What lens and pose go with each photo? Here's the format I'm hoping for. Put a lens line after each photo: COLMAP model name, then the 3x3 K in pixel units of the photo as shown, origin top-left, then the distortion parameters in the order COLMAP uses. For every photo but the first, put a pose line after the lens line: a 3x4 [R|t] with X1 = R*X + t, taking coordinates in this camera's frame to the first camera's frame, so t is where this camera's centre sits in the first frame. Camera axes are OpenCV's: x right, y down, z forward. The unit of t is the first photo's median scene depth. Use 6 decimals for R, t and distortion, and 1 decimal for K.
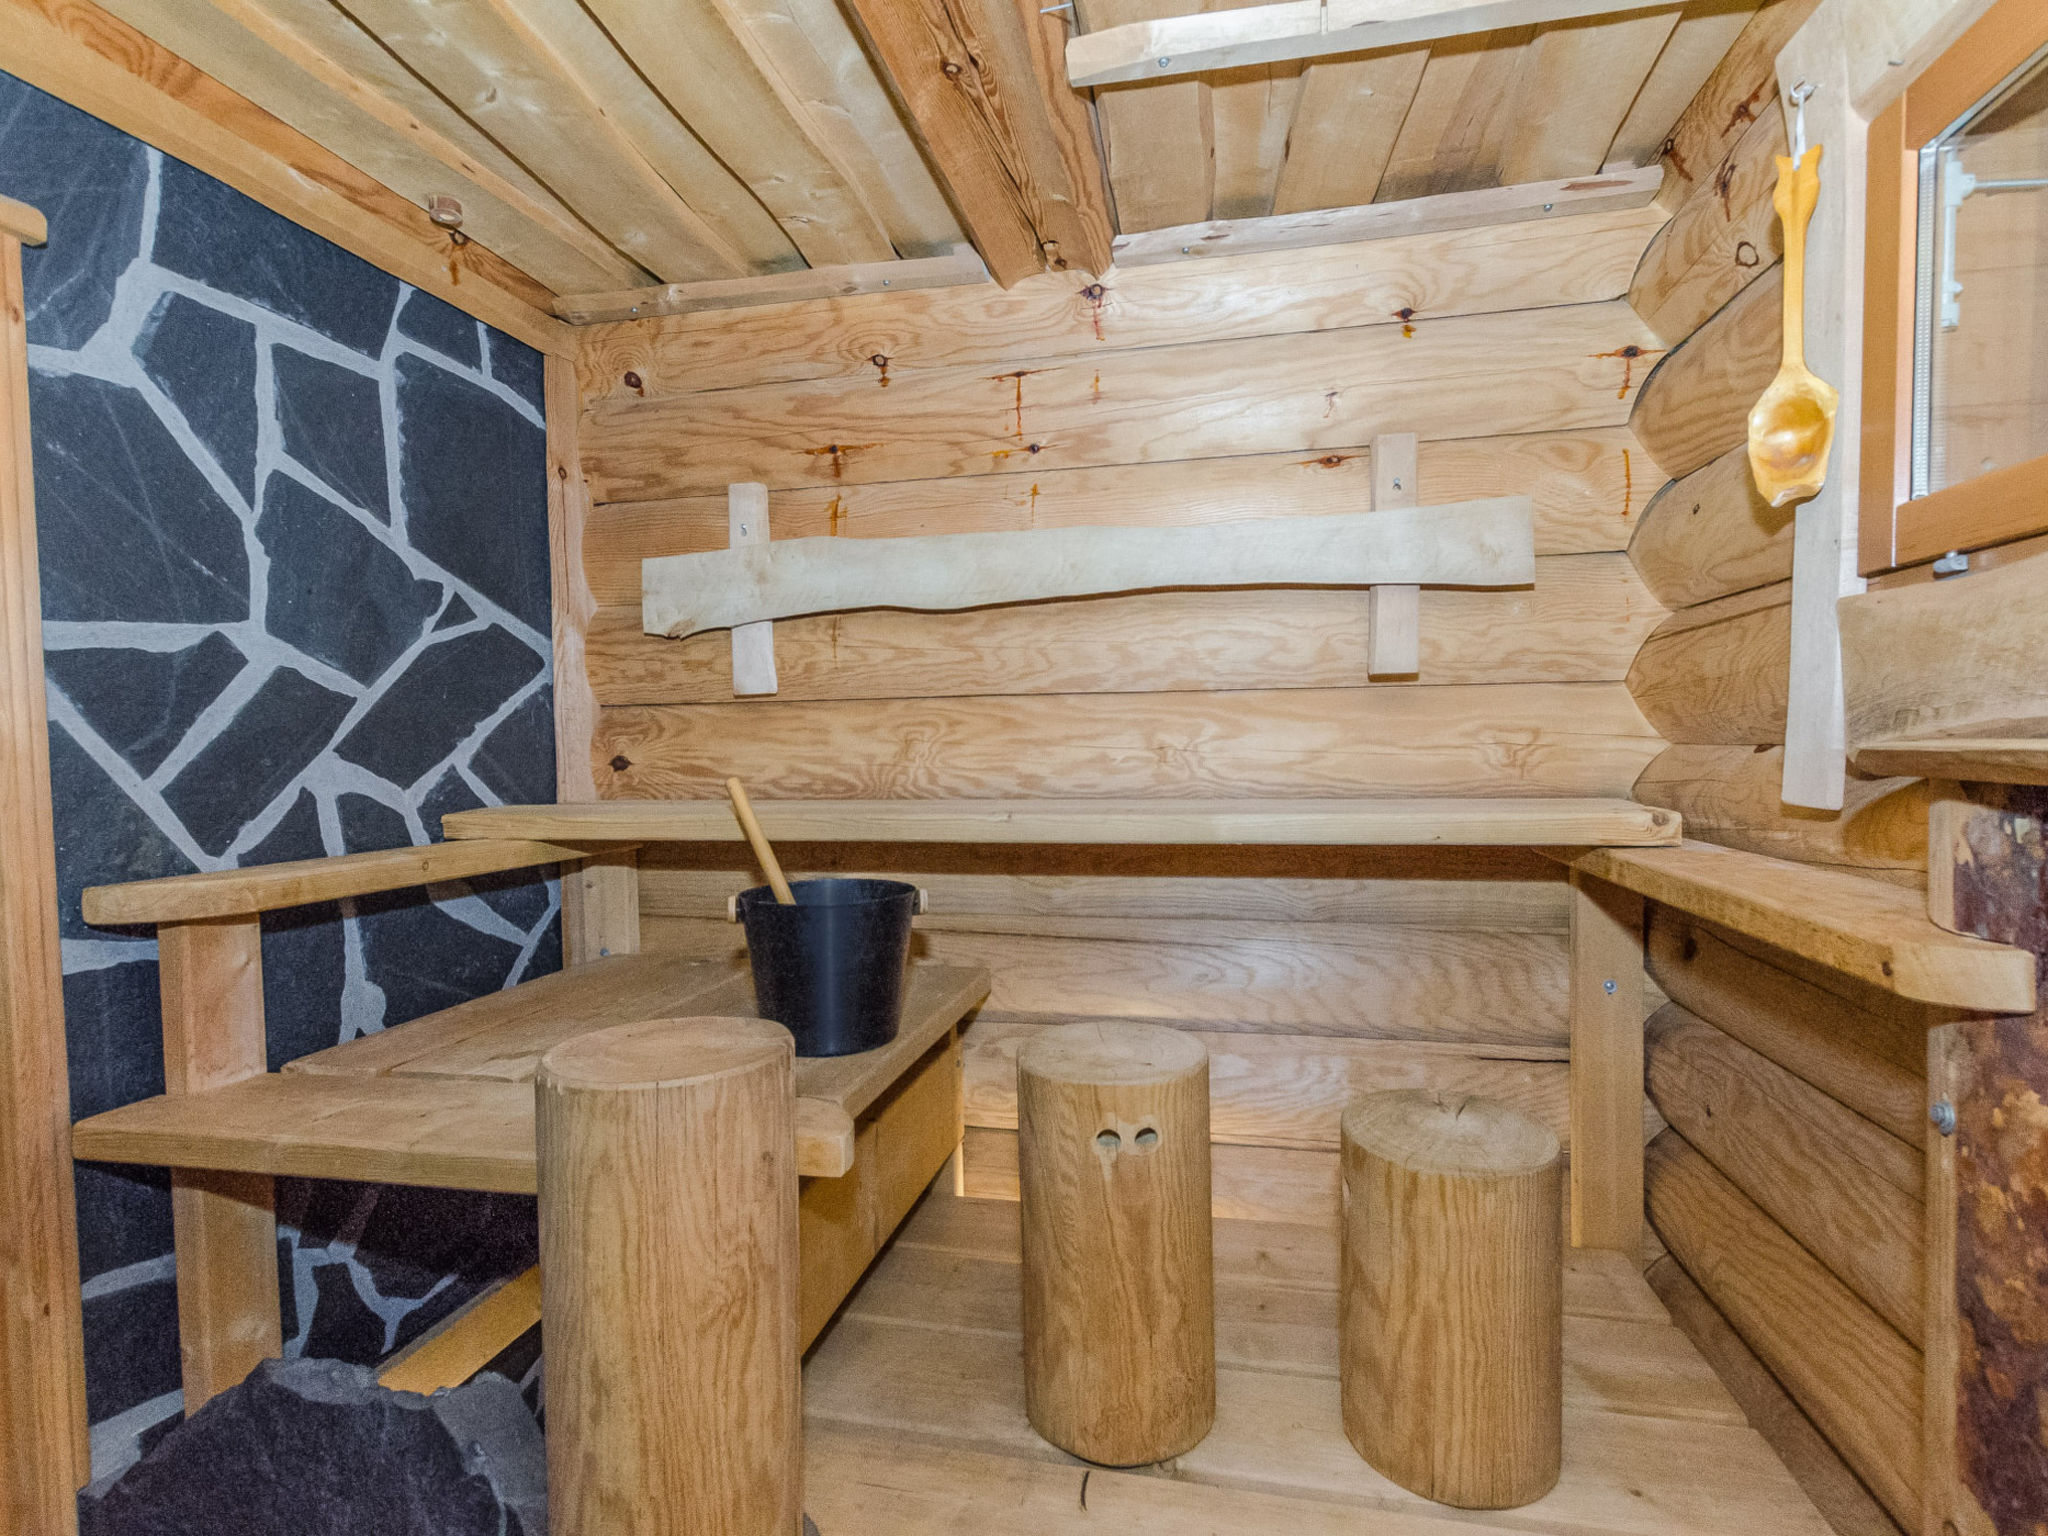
lens RADIAL K [[996.9, 0, 1028.5], [0, 996.9, 779.6], [0, 0, 1]] dist [-0.000526, 0.000160]
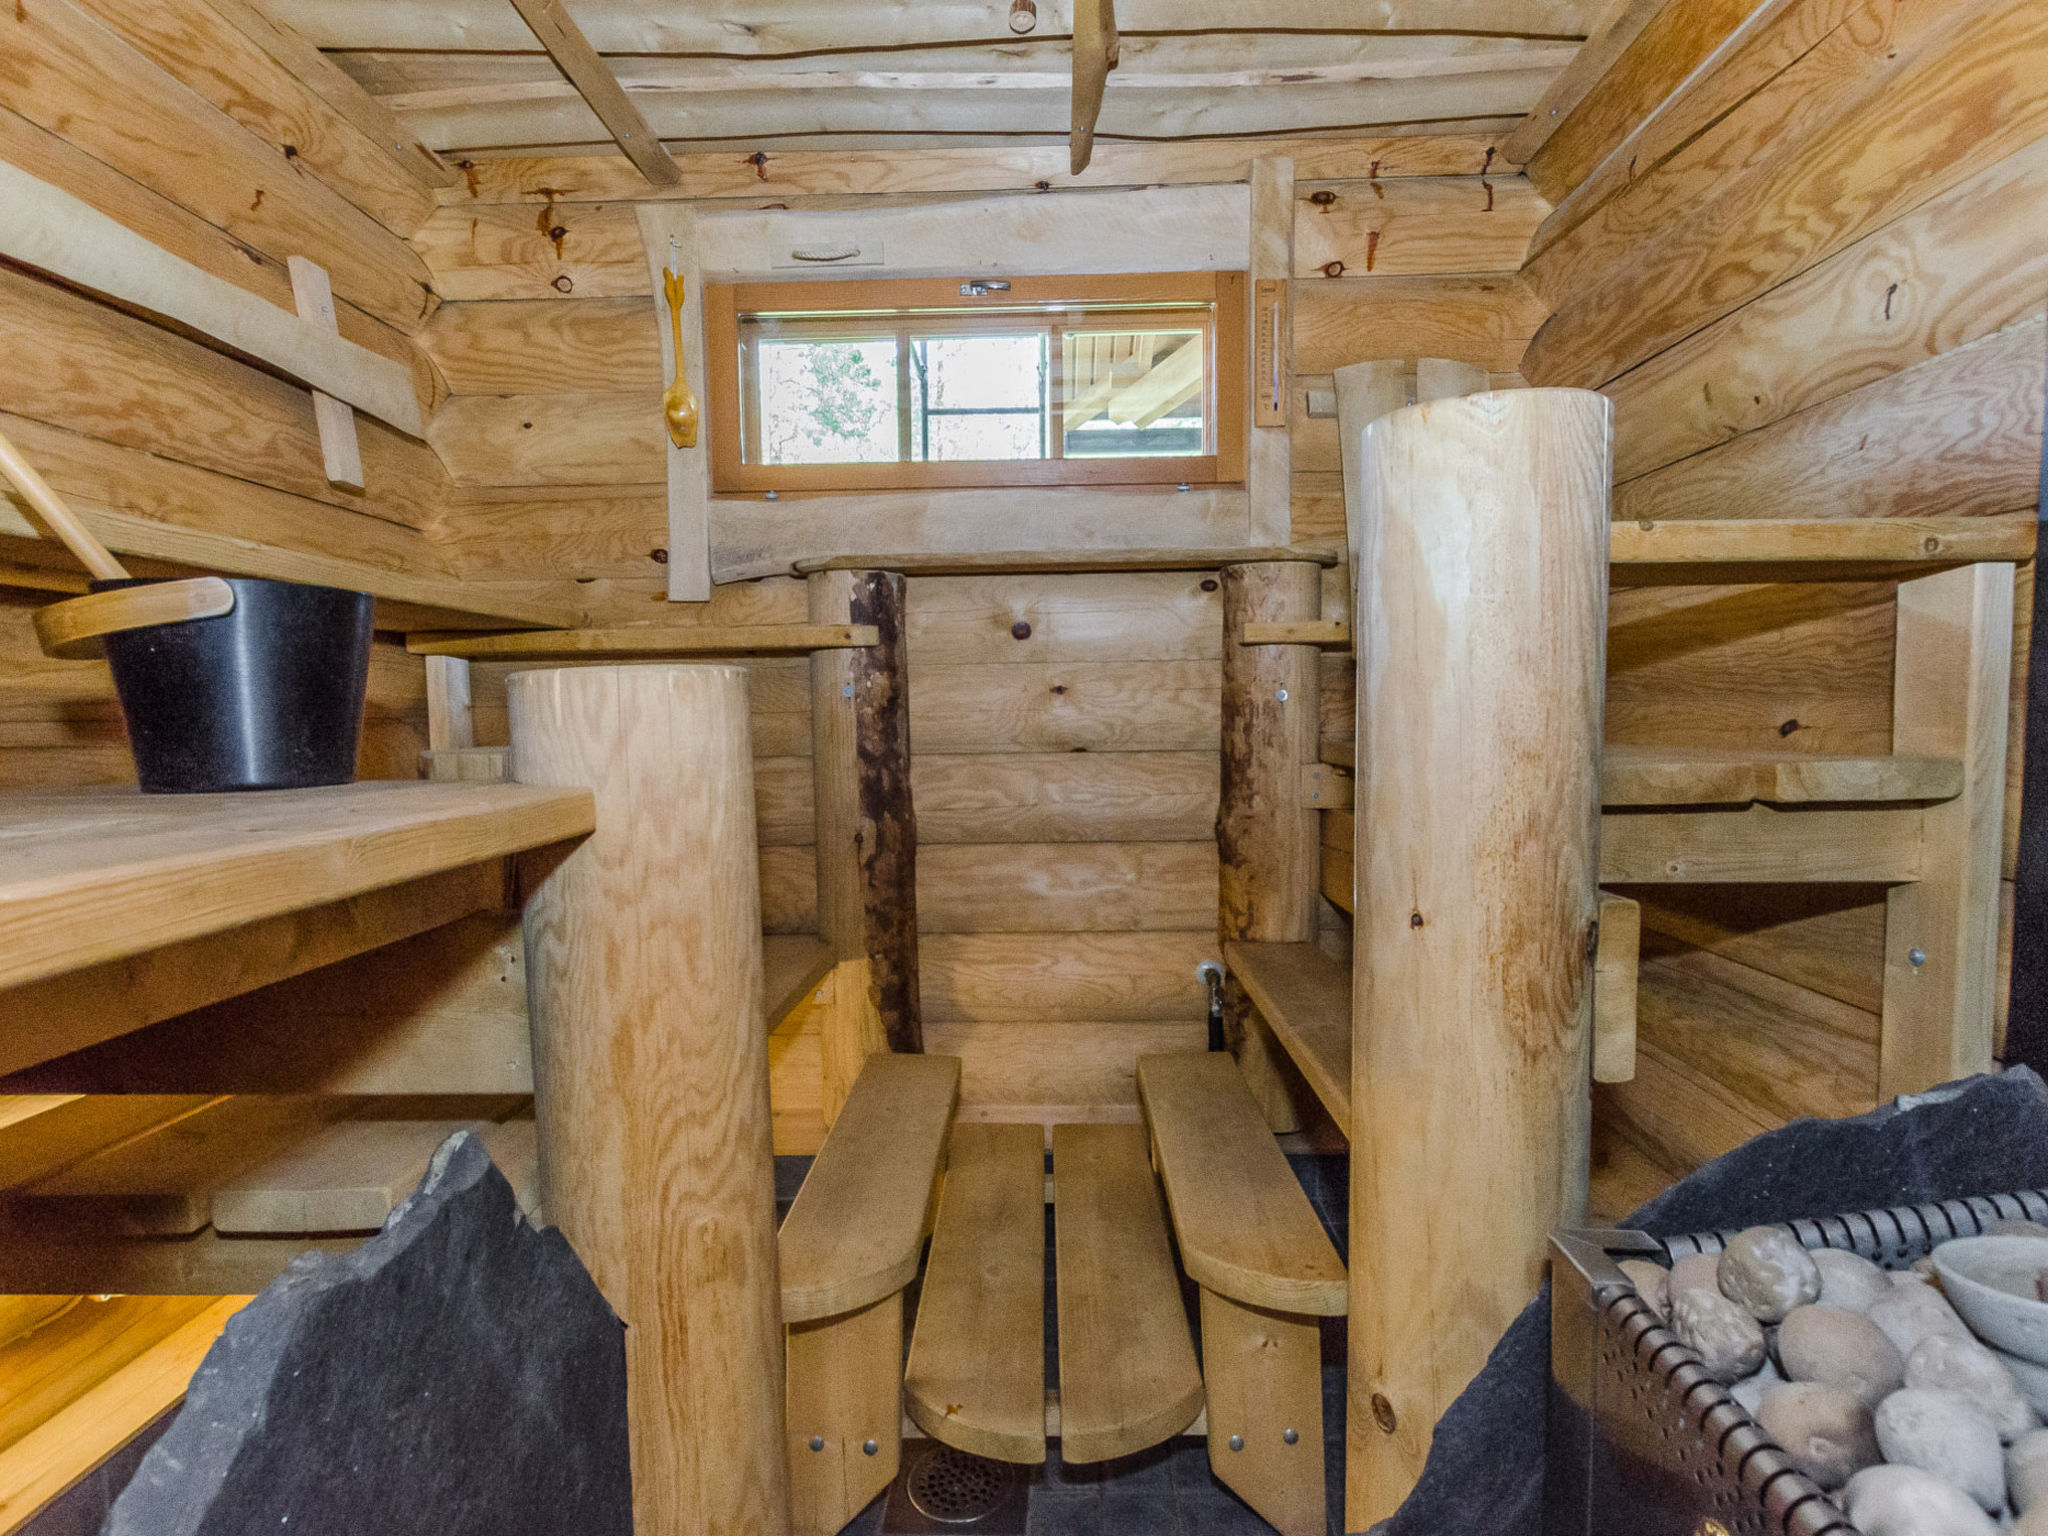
lens RADIAL K [[996.9, 0, 1028.5], [0, 996.9, 779.6], [0, 0, 1]] dist [-0.000526, 0.000160]
pose [[-0.185163, -0.046488, 0.981608, -1.058067], [0.059019, 0.996551, 0.058328, 0.243014], [-0.980934, 0.068734, -0.181781, 0.554557]]
